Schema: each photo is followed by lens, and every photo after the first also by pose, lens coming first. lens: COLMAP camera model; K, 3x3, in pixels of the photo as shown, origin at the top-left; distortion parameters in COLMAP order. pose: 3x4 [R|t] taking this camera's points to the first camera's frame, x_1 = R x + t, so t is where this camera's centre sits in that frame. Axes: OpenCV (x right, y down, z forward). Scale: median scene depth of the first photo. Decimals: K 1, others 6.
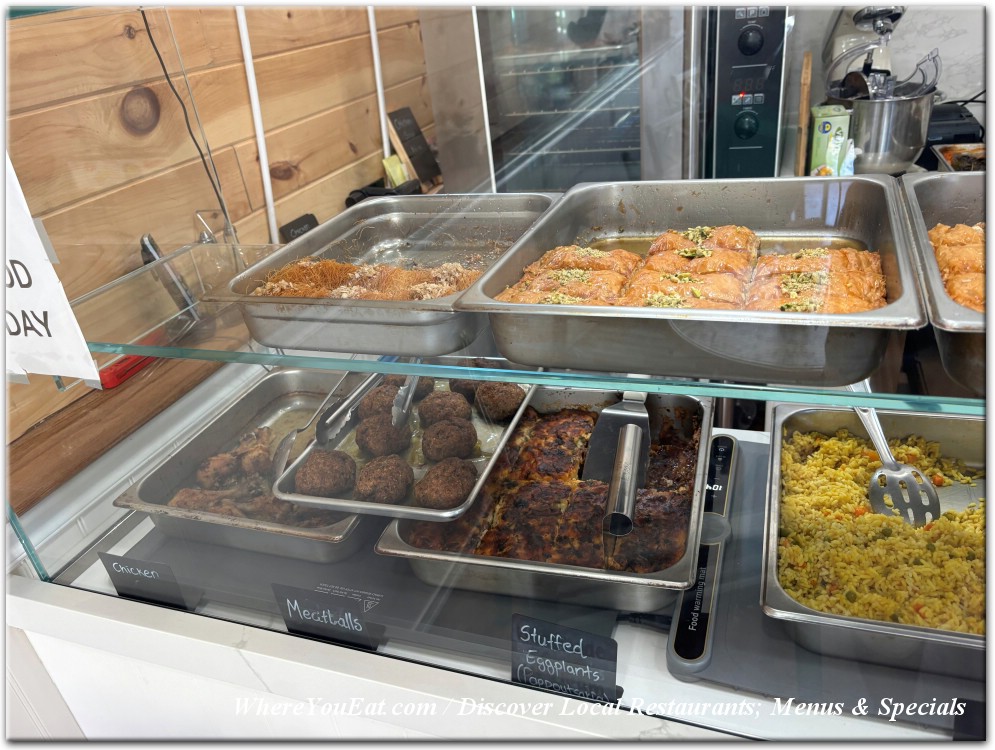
lens RADIAL K [[761.4, 0, 484.3], [0, 761.4, 370.6], [0, 0, 1]] dist [0.047128, -0.061782]
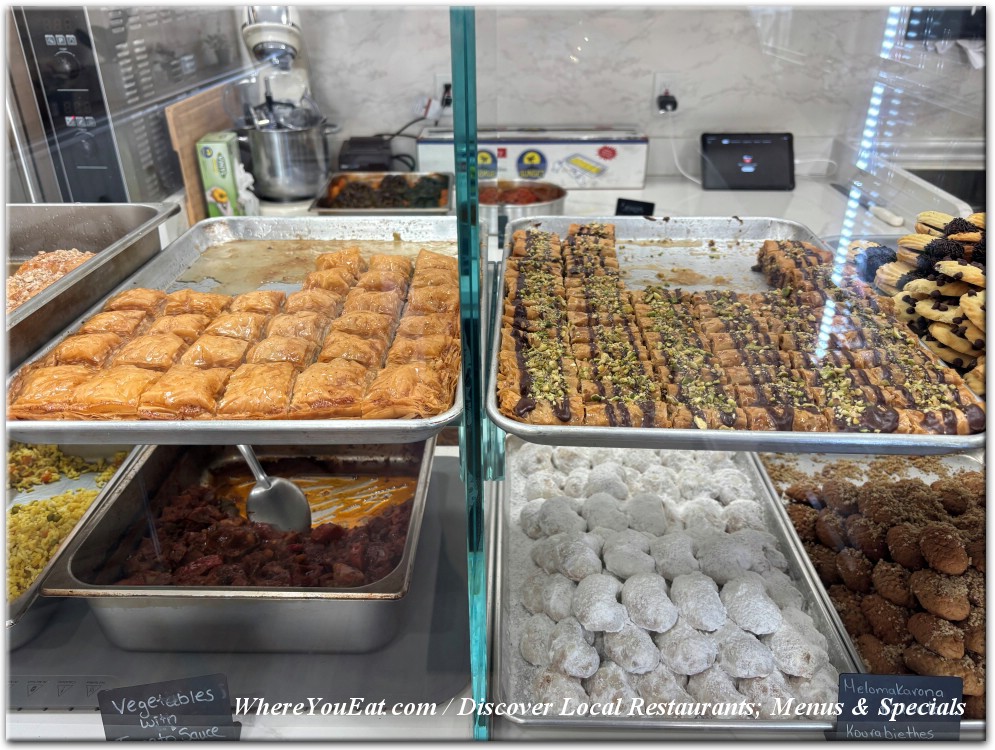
lens RADIAL K [[769.8, 0, 500.5], [0, 769.8, 368.8], [0, 0, 1]] dist [0.010551, -0.008489]
pose [[0.931212, -0.053333, 0.360555, 0.793220], [0.059222, 0.998231, -0.005298, 0.030078], [-0.359635, 0.026286, 0.932723, -0.276074]]
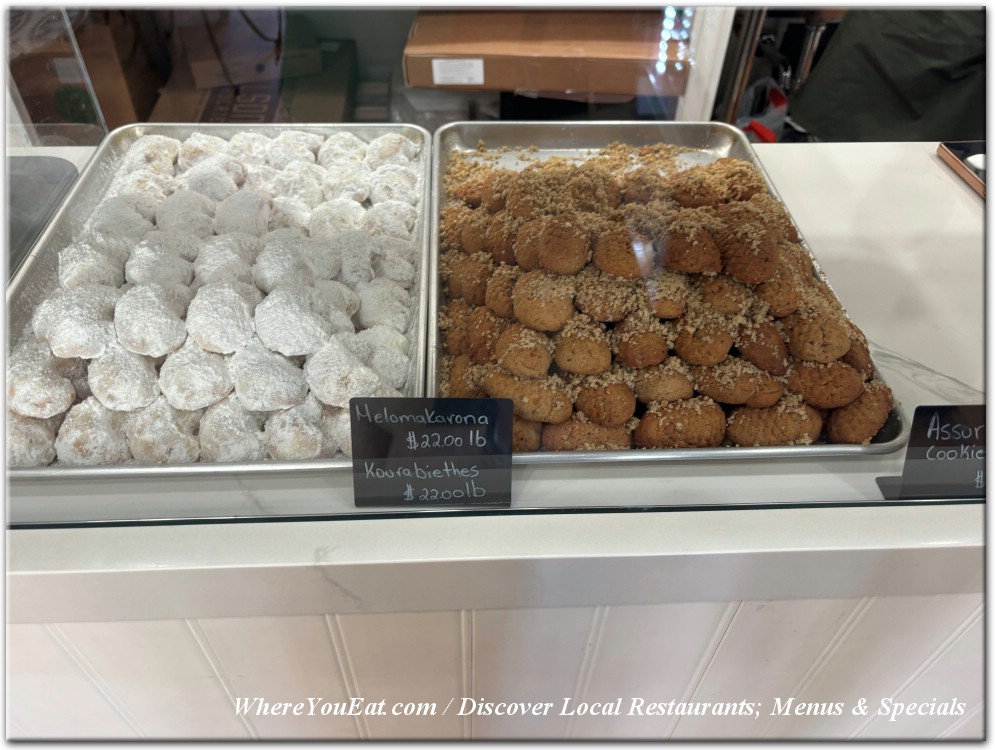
lens RADIAL K [[769.8, 0, 500.5], [0, 769.8, 368.8], [0, 0, 1]] dist [0.010551, -0.008489]
pose [[0.904027, -0.180561, 0.387469, 1.220066], [0.066781, 0.954939, 0.289192, 0.161953], [-0.422226, -0.235562, 0.875349, -0.210651]]
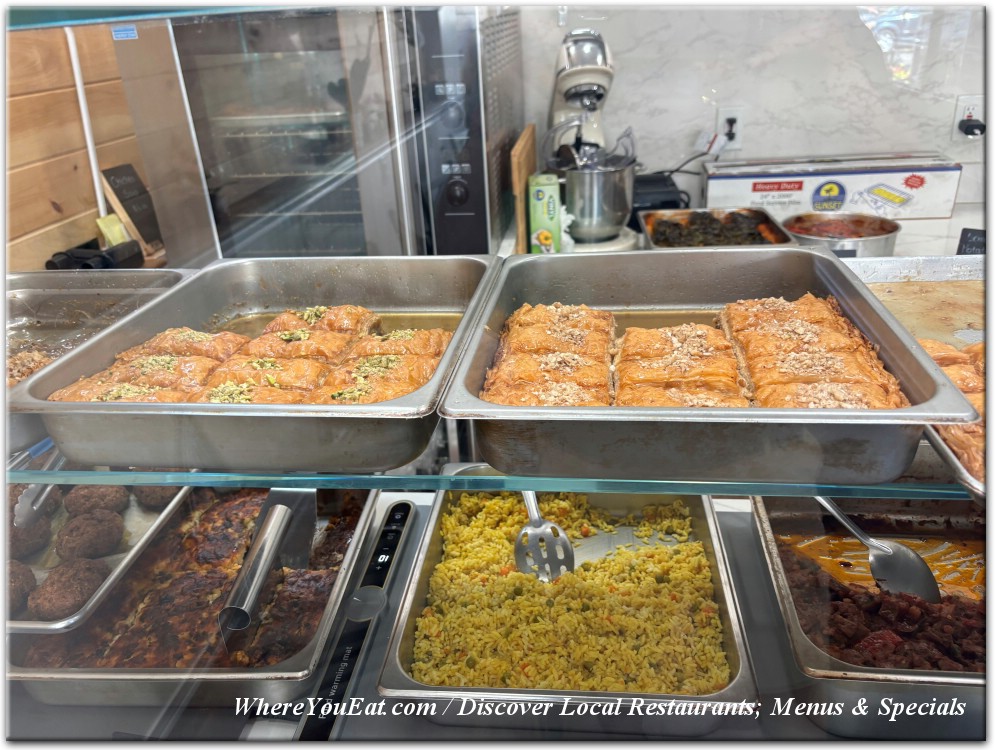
lens RADIAL K [[759.3, 0, 497.5], [0, 759.3, 375.0], [0, 0, 1]] dist [0.042092, -0.061863]
pose [[0.968963, -0.043291, 0.243384, 0.218182], [0.056607, 0.997243, -0.047985, -0.030277], [-0.240636, 0.060273, 0.968742, -0.015636]]
